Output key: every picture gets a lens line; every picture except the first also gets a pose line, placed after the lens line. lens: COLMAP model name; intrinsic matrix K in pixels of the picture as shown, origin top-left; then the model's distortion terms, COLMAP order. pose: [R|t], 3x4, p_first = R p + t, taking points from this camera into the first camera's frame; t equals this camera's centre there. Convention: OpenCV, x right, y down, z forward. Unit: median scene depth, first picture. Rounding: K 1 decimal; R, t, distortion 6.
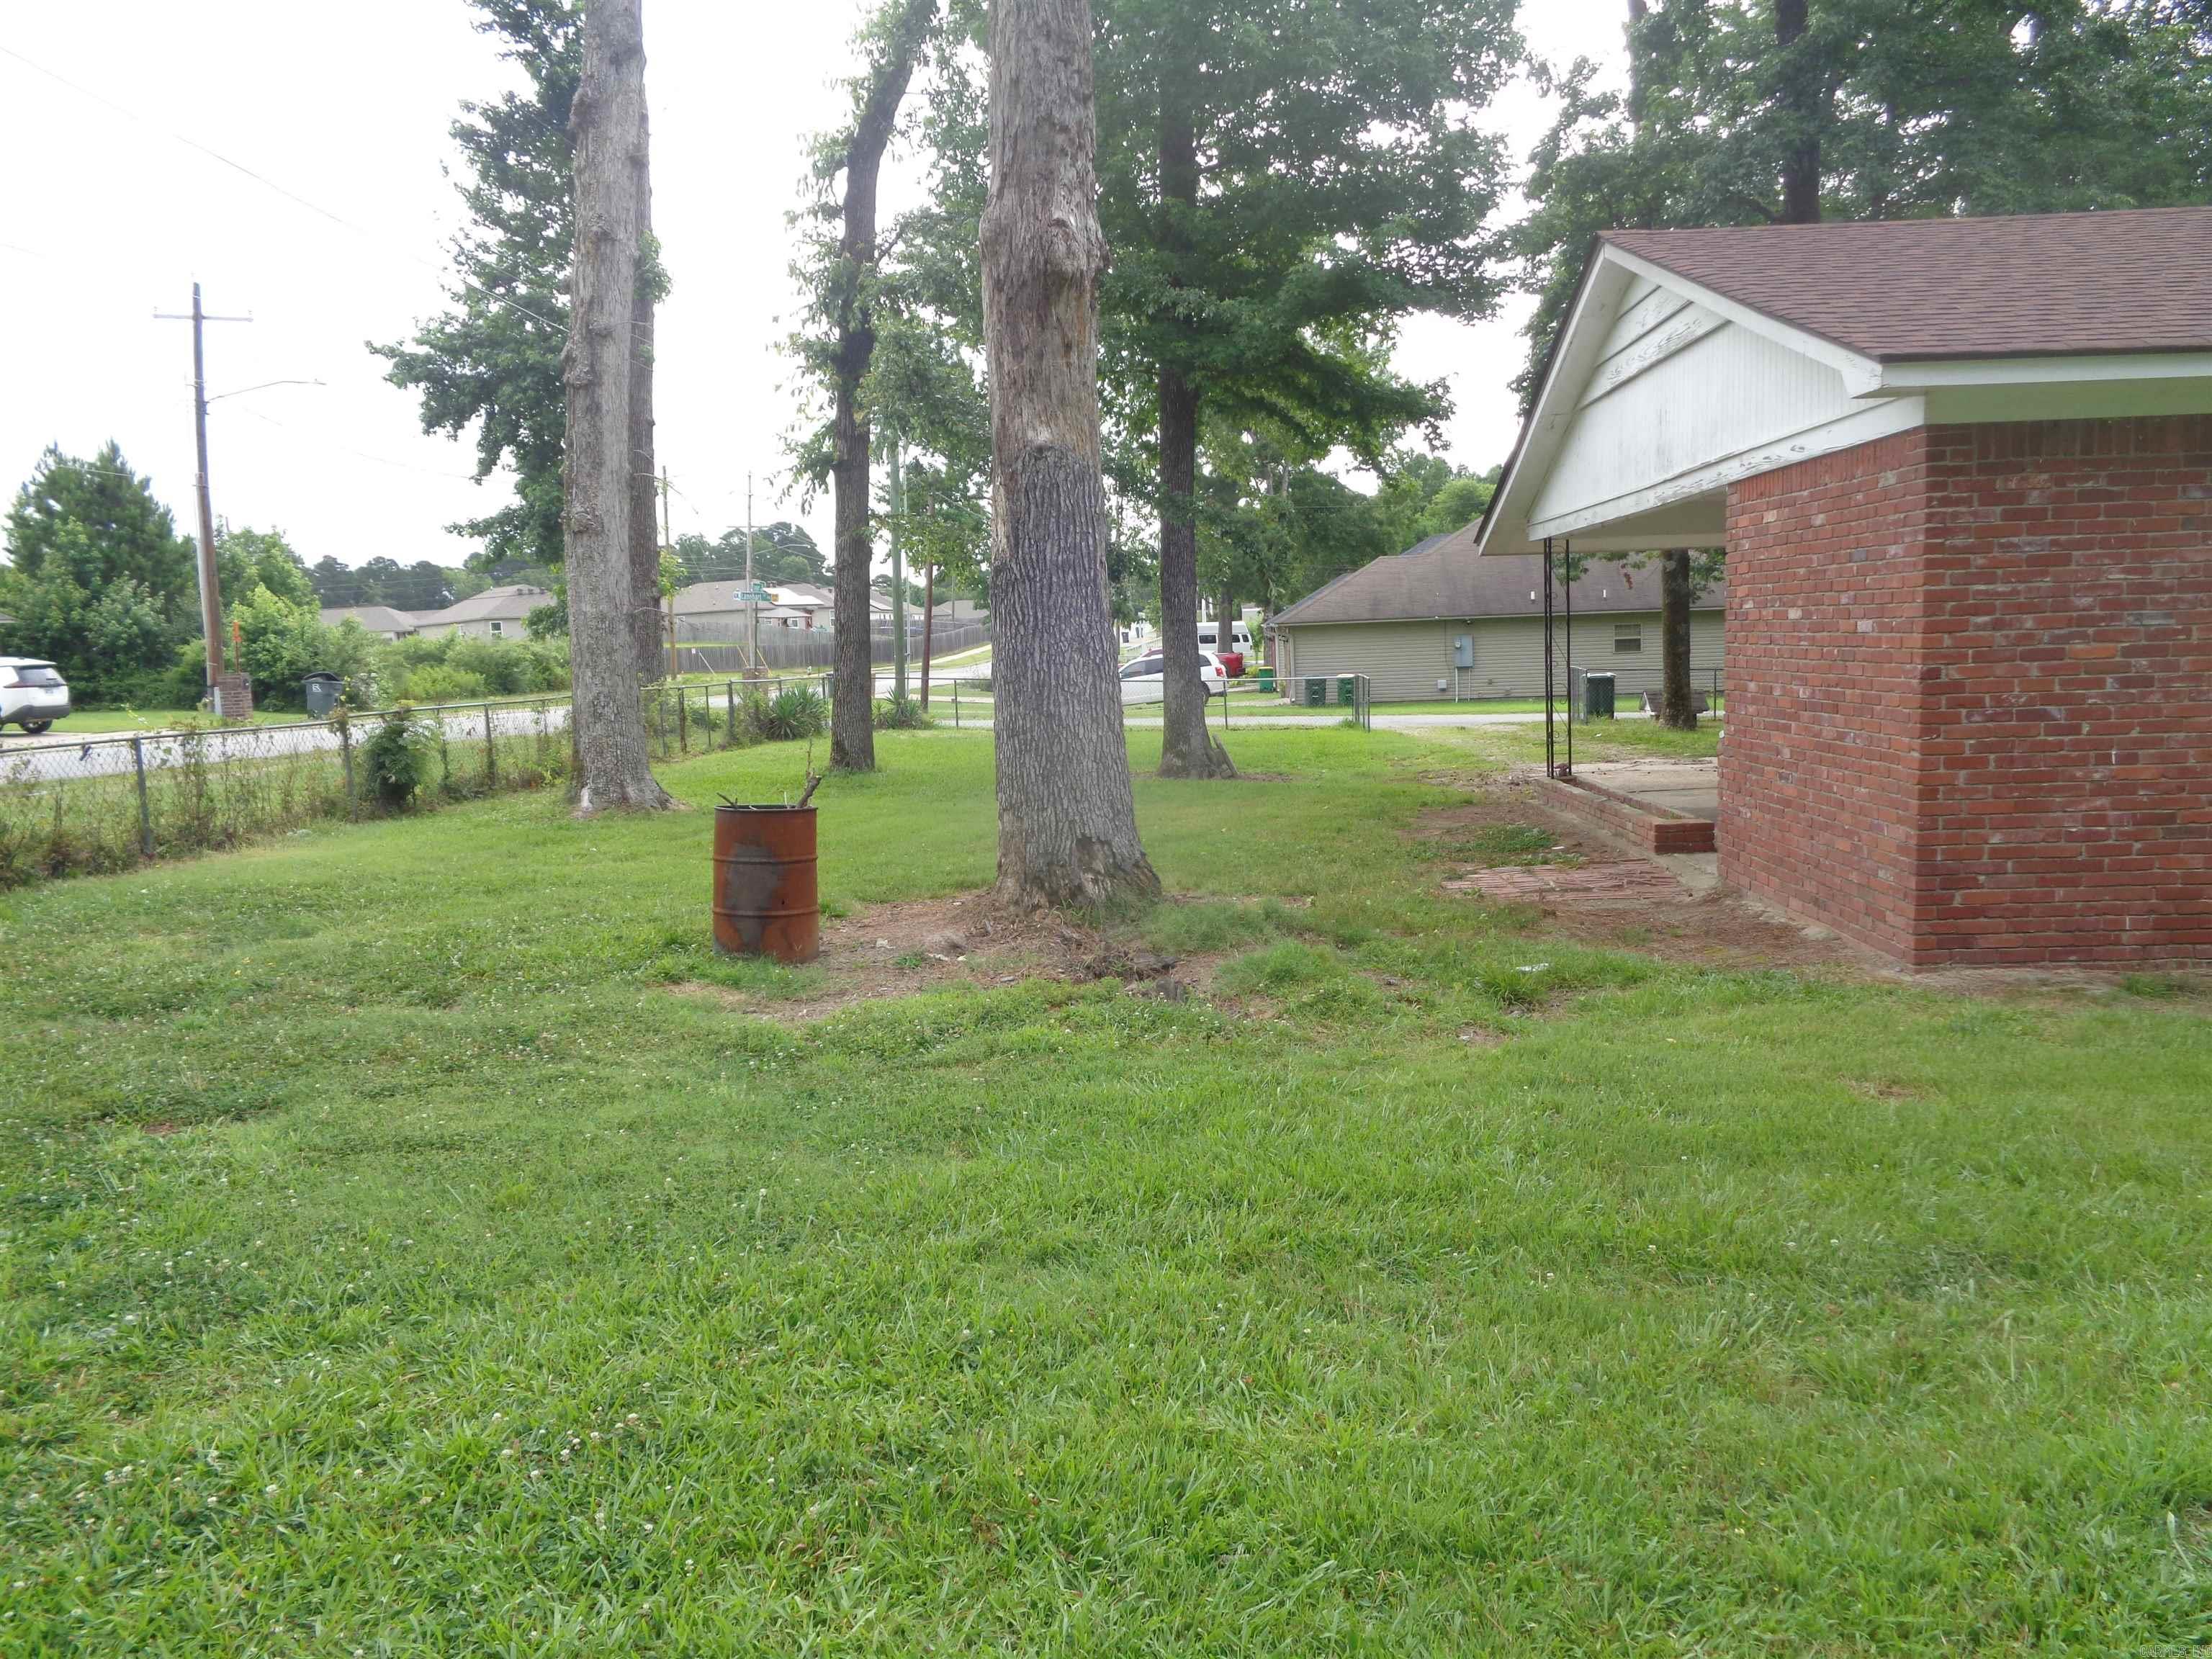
lens RADIAL K [[1670.4, 0, 1112.5], [0, 1670.4, 813.2], [0, 0, 1]] dist [0.006773, 0.000822]
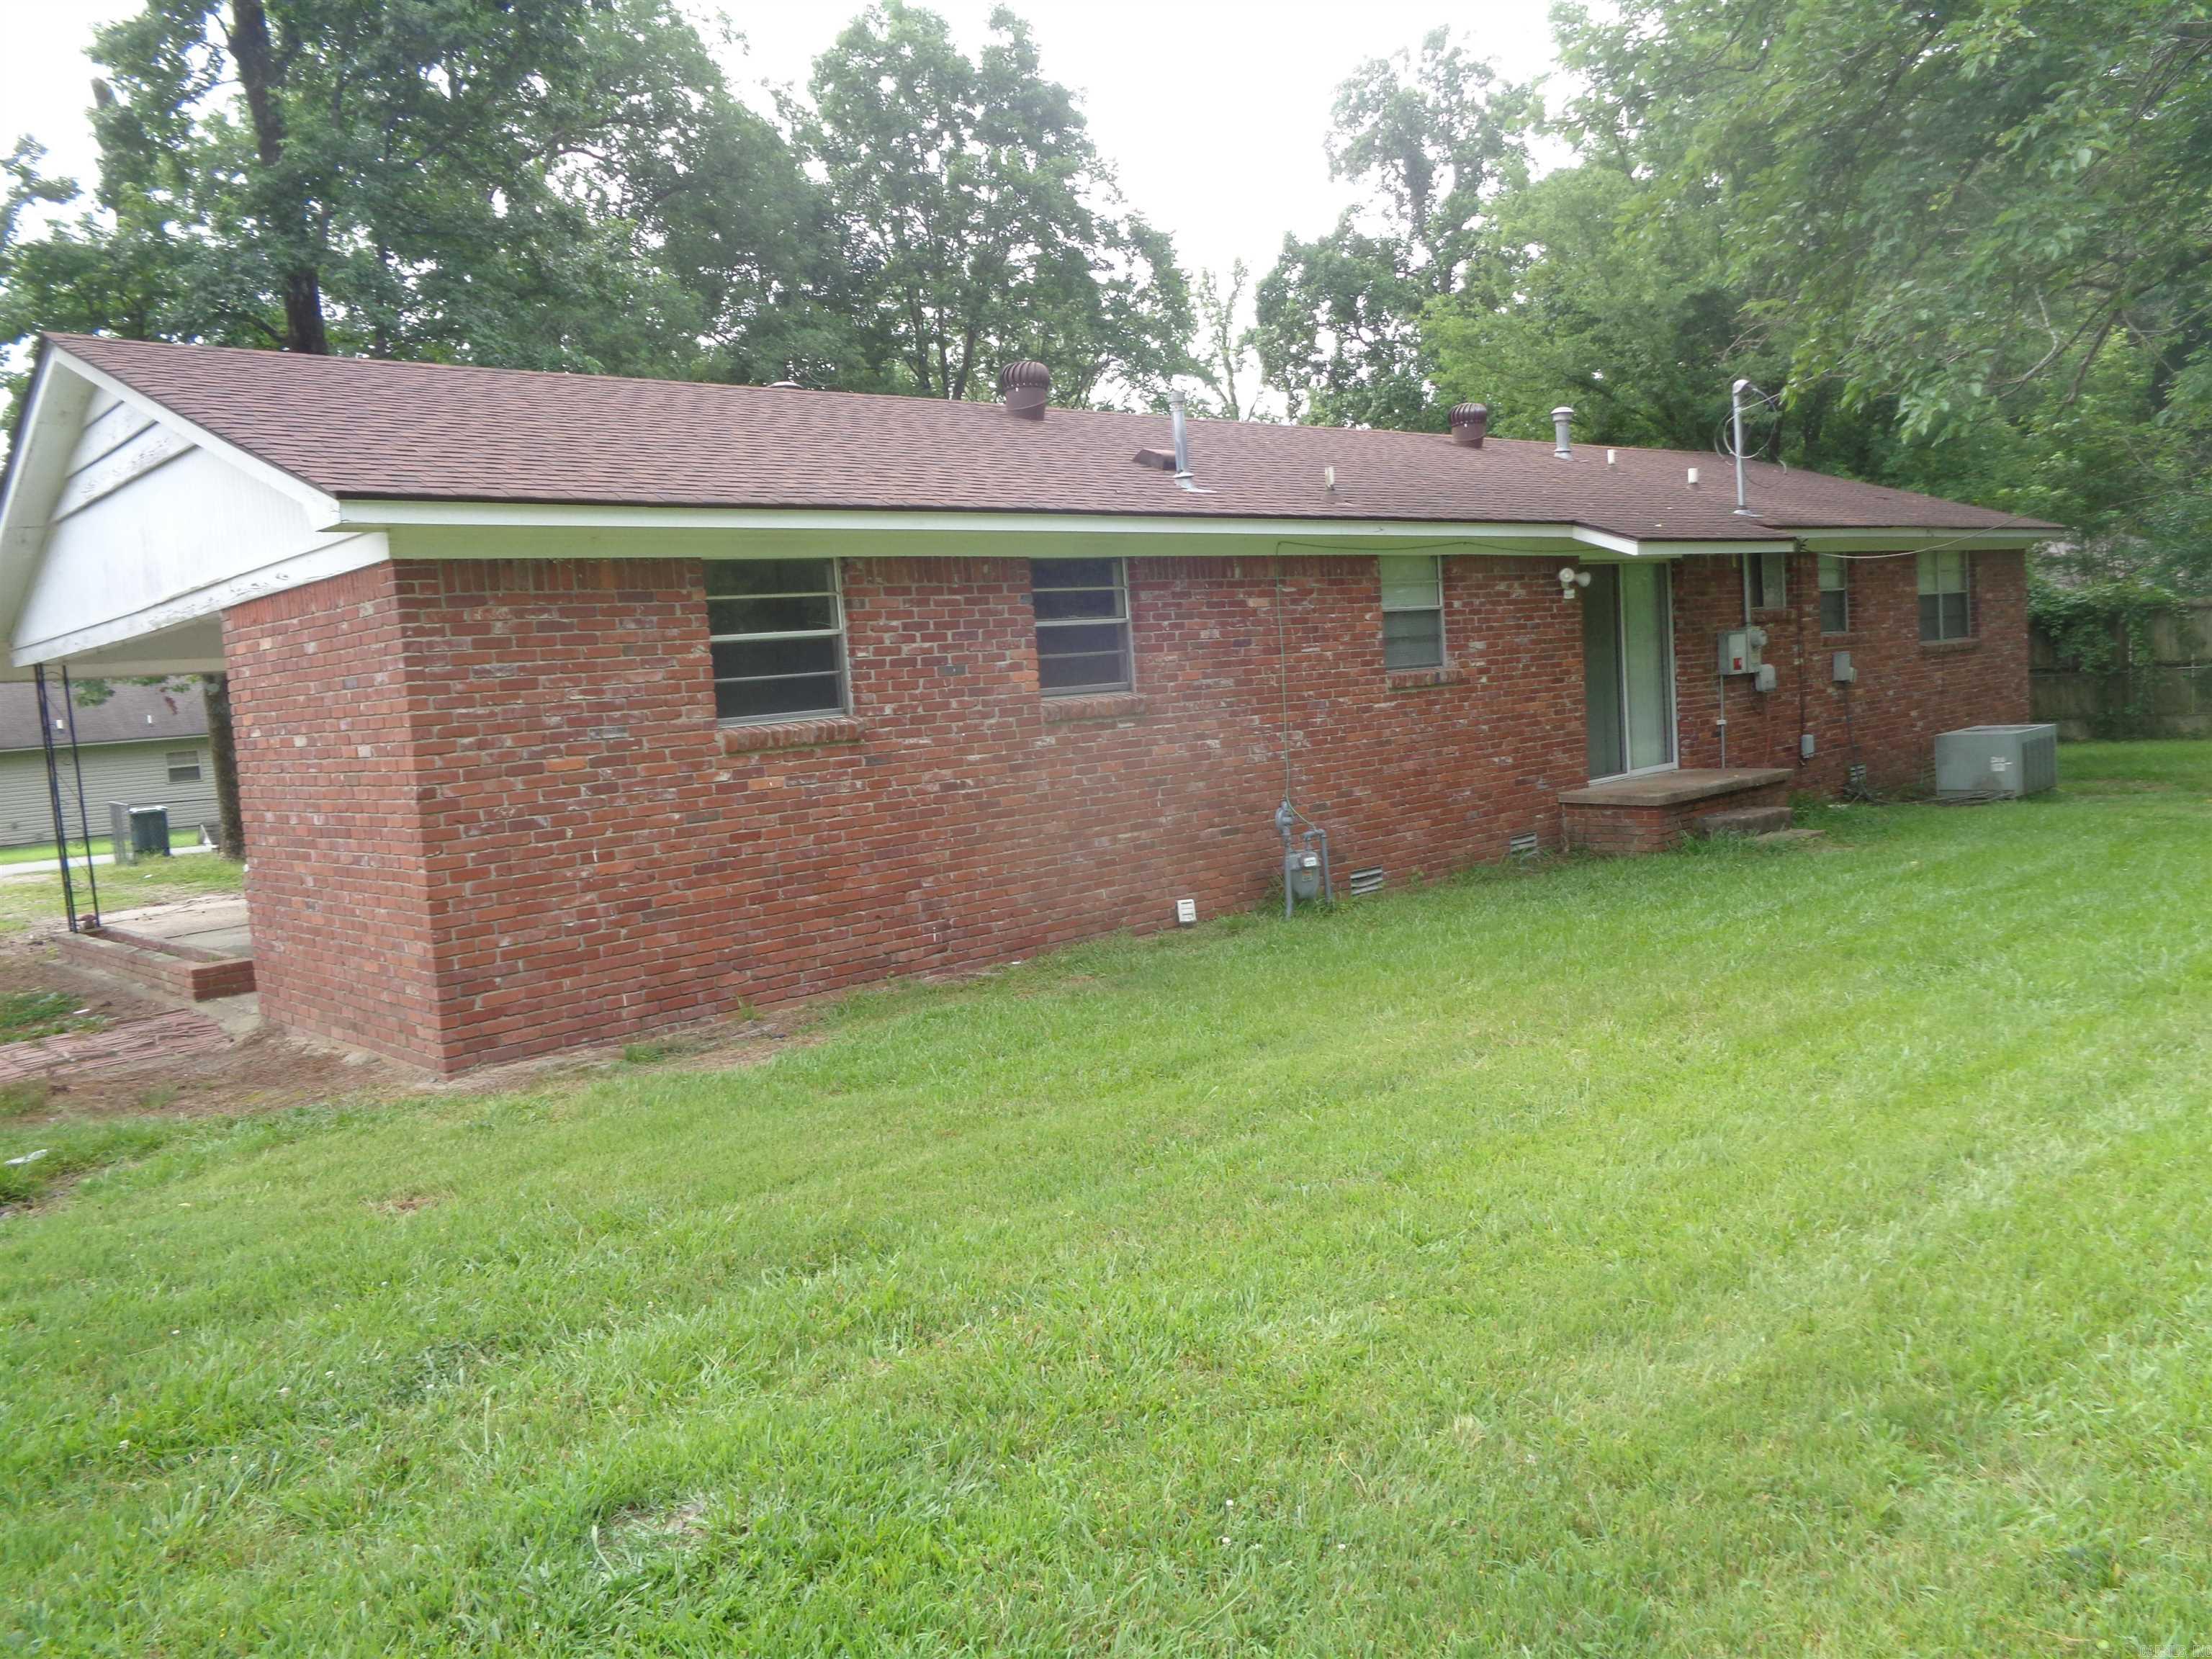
lens RADIAL K [[1670.4, 0, 1112.5], [0, 1670.4, 813.2], [0, 0, 1]] dist [0.006773, 0.000822]
pose [[0.694926, -0.078316, 0.714804, 0.035114], [0.127418, 0.991732, -0.015218, -0.000659], [-0.707702, 0.101655, 0.699159, -0.033627]]
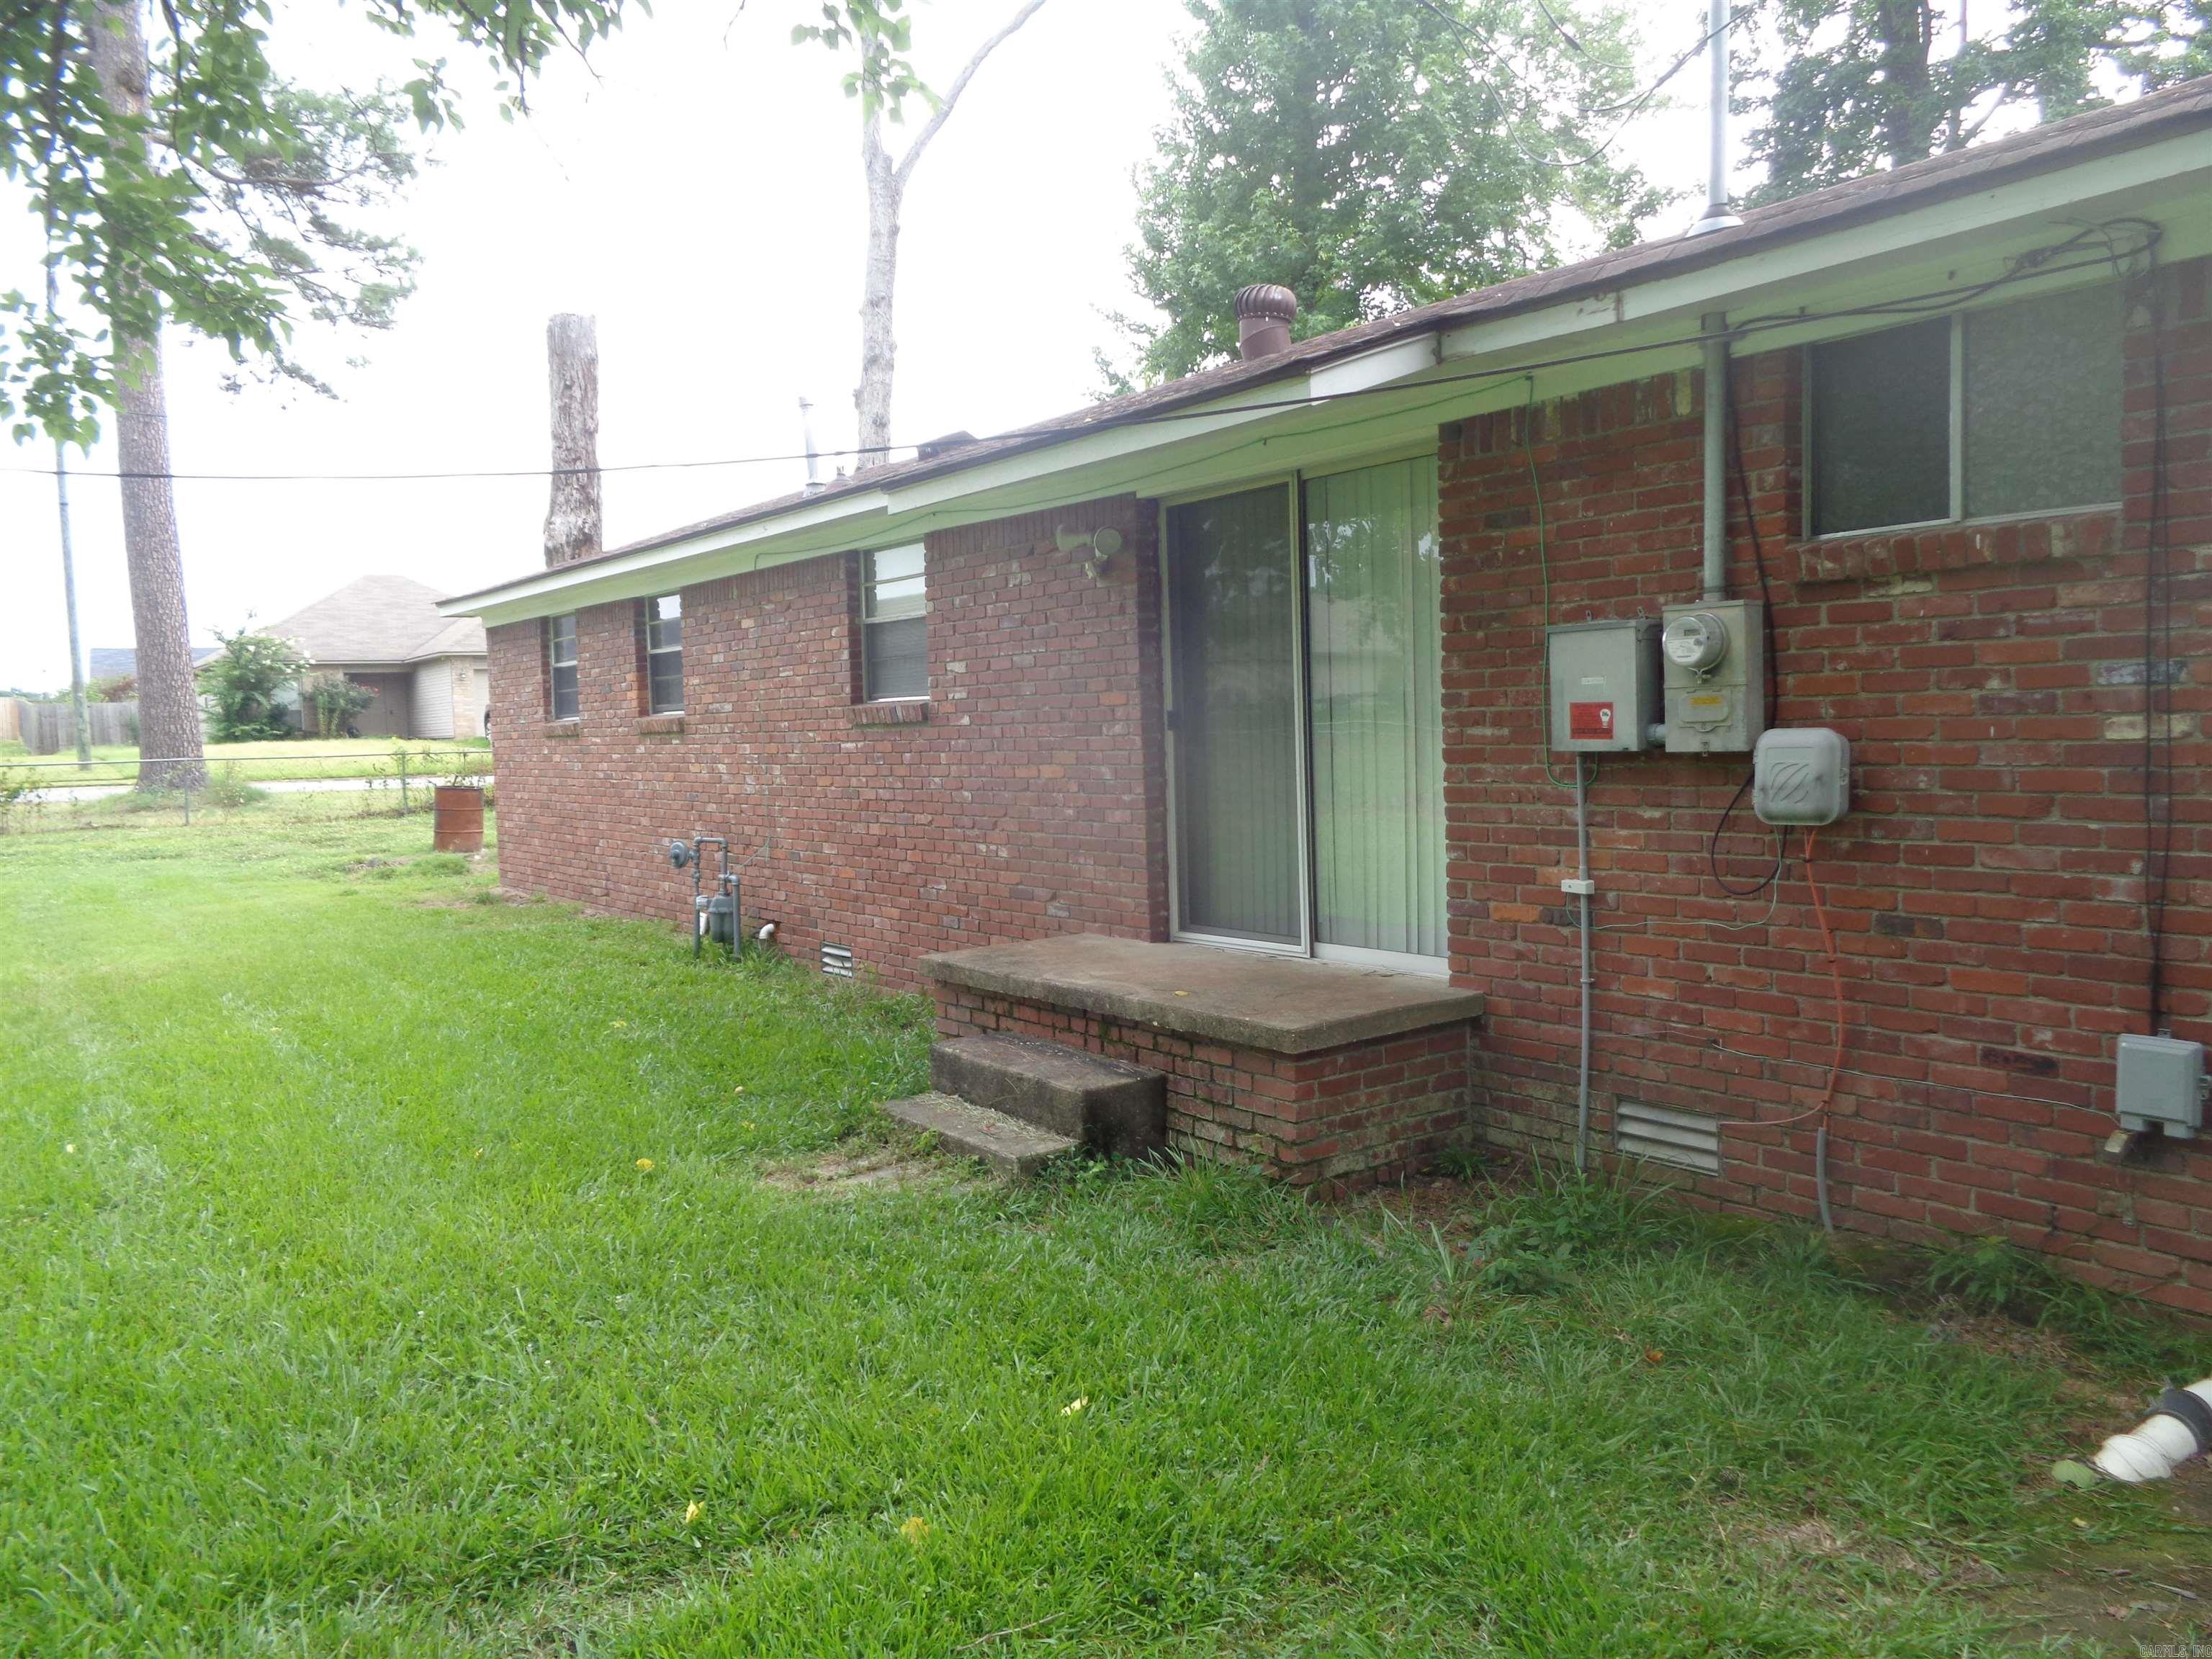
lens RADIAL K [[1670.4, 0, 1112.5], [0, 1670.4, 813.2], [0, 0, 1]] dist [0.006773, 0.000822]
pose [[0.629207, 0.054938, -0.775294, 1.579027], [-0.084801, 0.996396, 0.001783, -0.040559], [0.772598, 0.064624, 0.631598, 0.154026]]
